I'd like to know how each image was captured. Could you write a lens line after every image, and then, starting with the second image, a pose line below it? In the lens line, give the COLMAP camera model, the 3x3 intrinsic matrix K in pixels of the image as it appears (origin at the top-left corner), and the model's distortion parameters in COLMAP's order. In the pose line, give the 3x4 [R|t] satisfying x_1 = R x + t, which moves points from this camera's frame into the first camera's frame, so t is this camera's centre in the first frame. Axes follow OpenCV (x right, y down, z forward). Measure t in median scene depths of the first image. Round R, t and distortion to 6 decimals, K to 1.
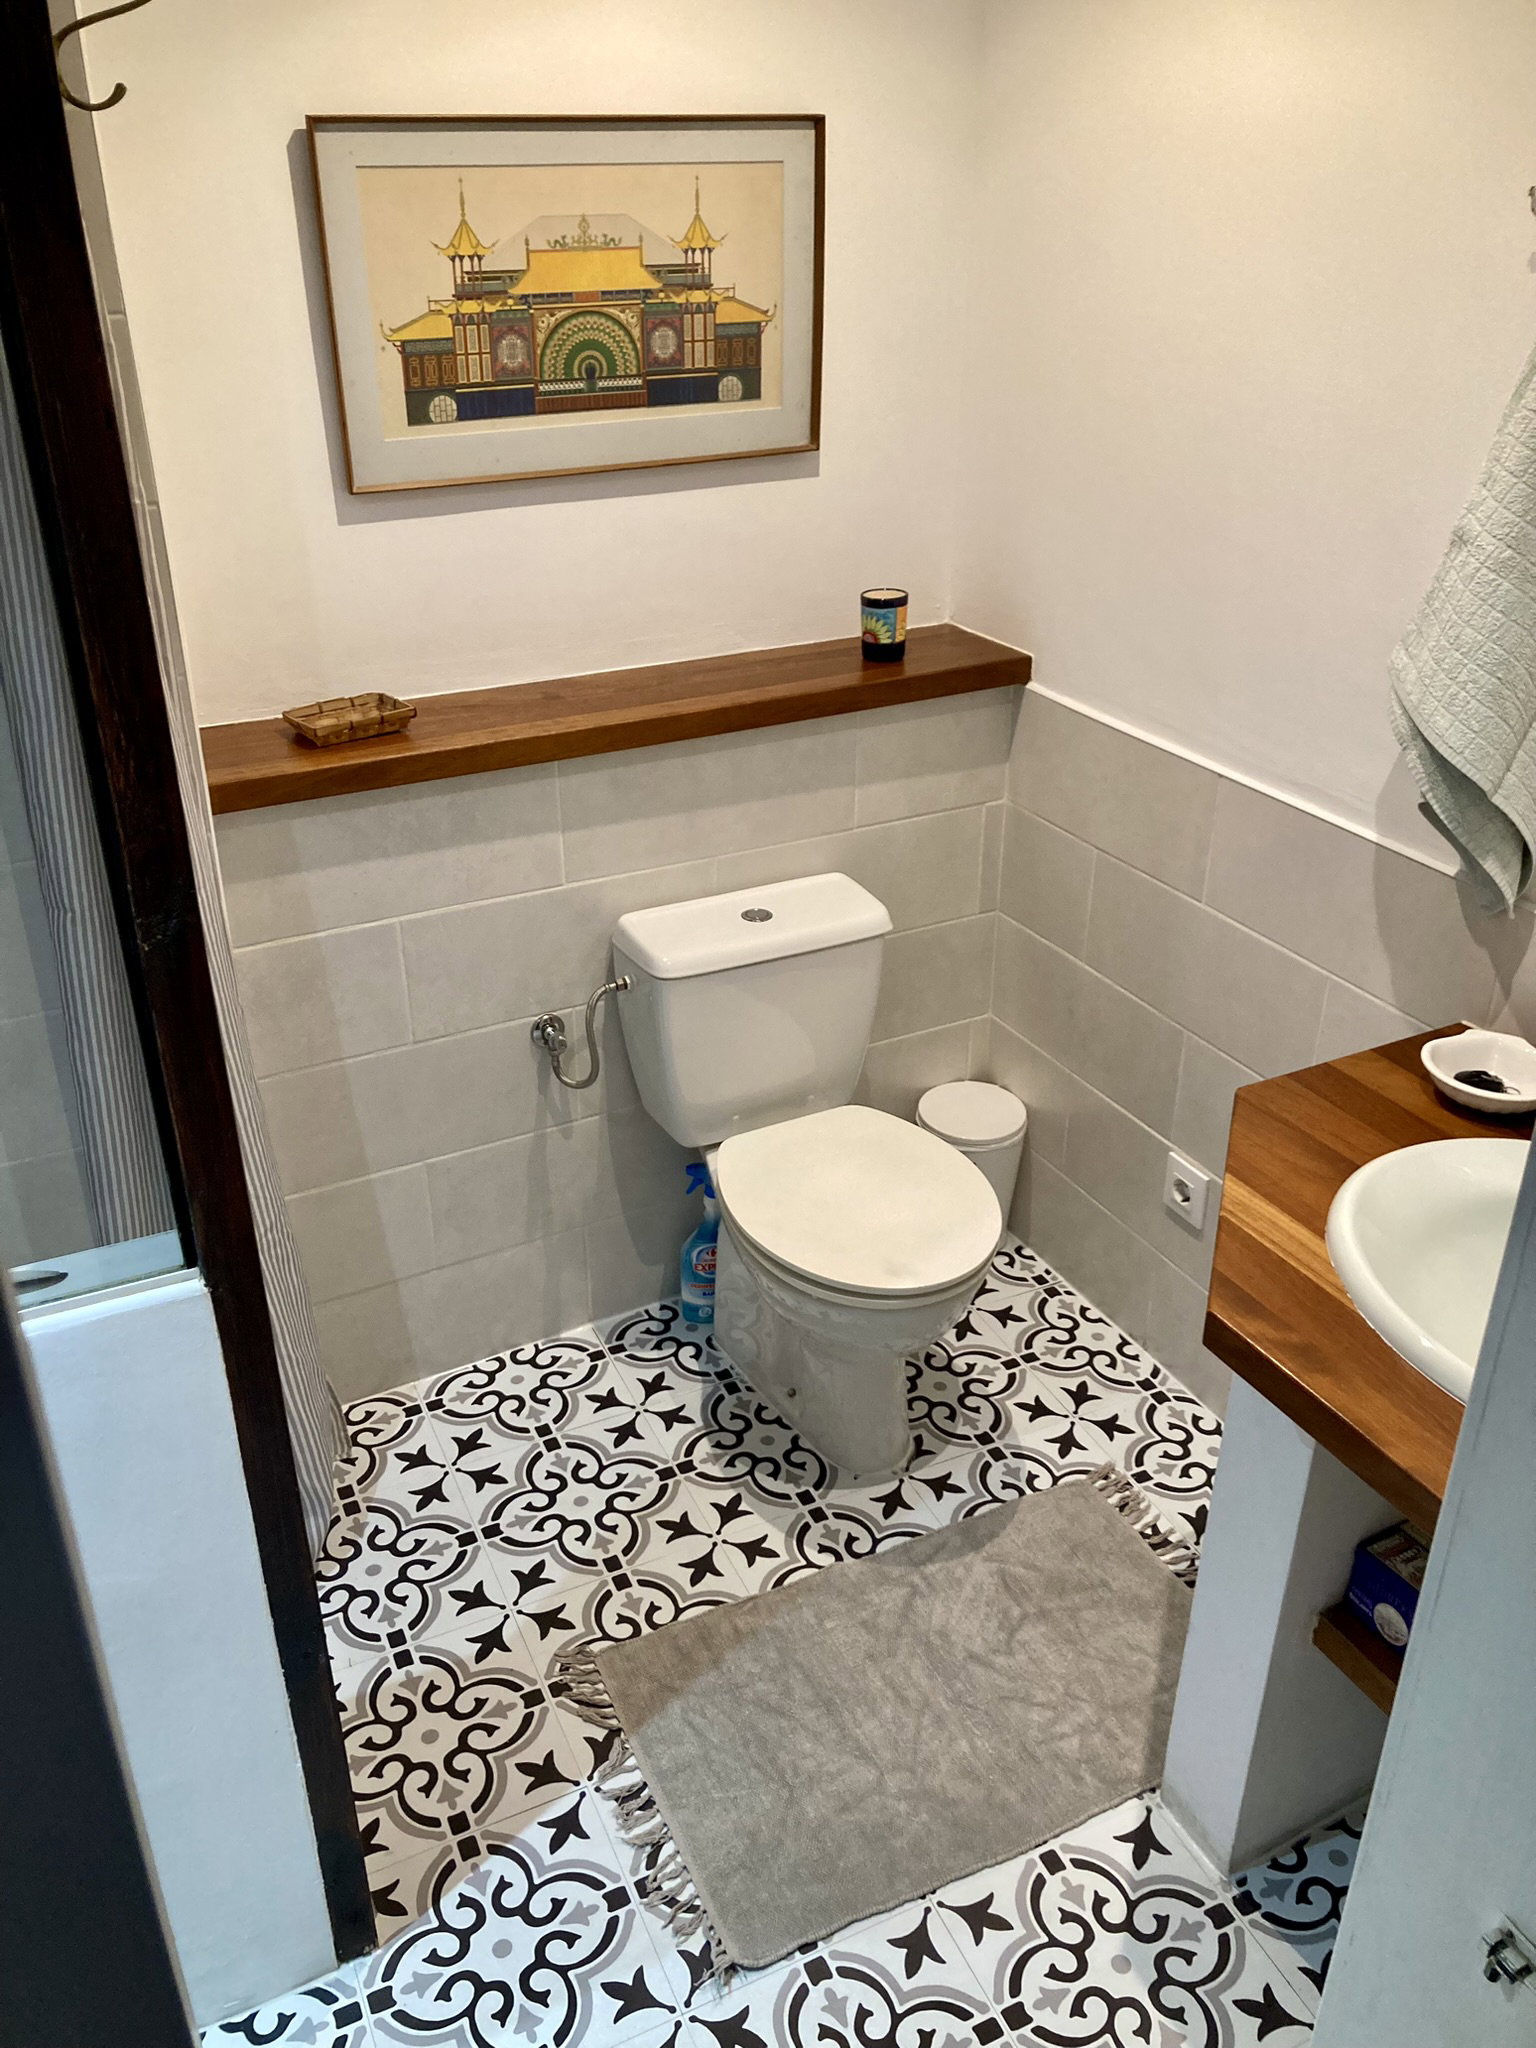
lens RADIAL K [[1677.6, 0, 767.9], [0, 1677.6, 1020.4], [0, 0, 1]] dist [-0.008787, -0.004692]
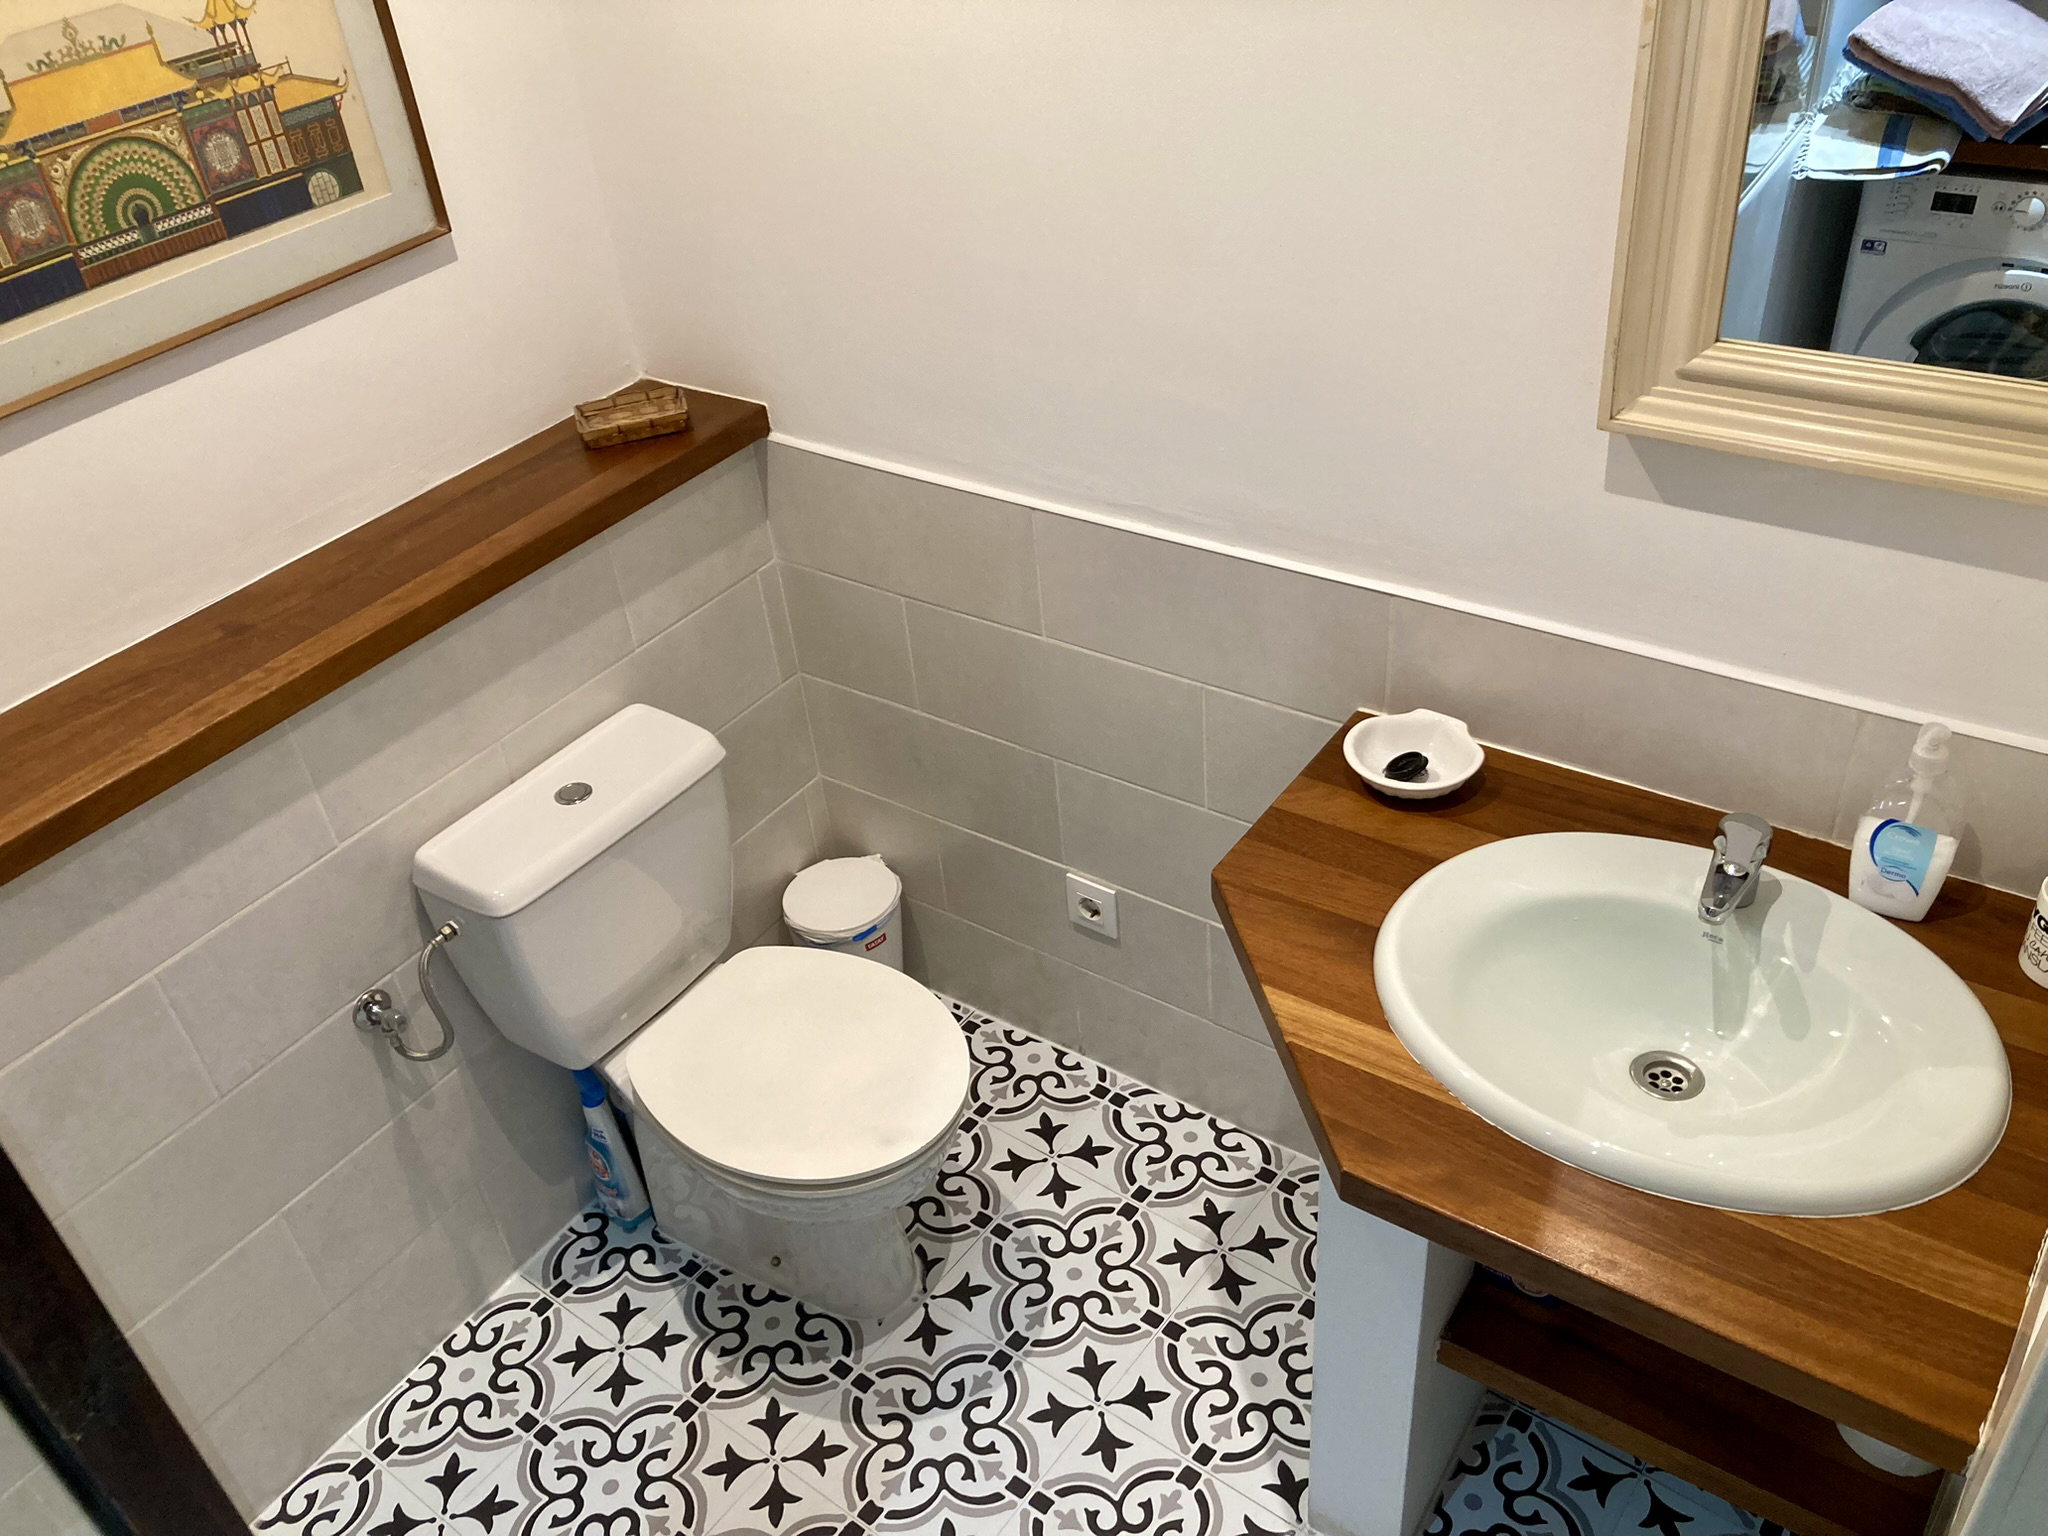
lens RADIAL K [[1677.6, 0, 1021.9], [0, 1677.6, 770.6], [0, 0, 1]] dist [-0.008787, -0.004692]
pose [[0.881932, -0.334925, 0.331694, -0.083711], [0.287986, 0.939917, 0.183357, -0.163786], [-0.373176, -0.066185, 0.925397, 0.123553]]
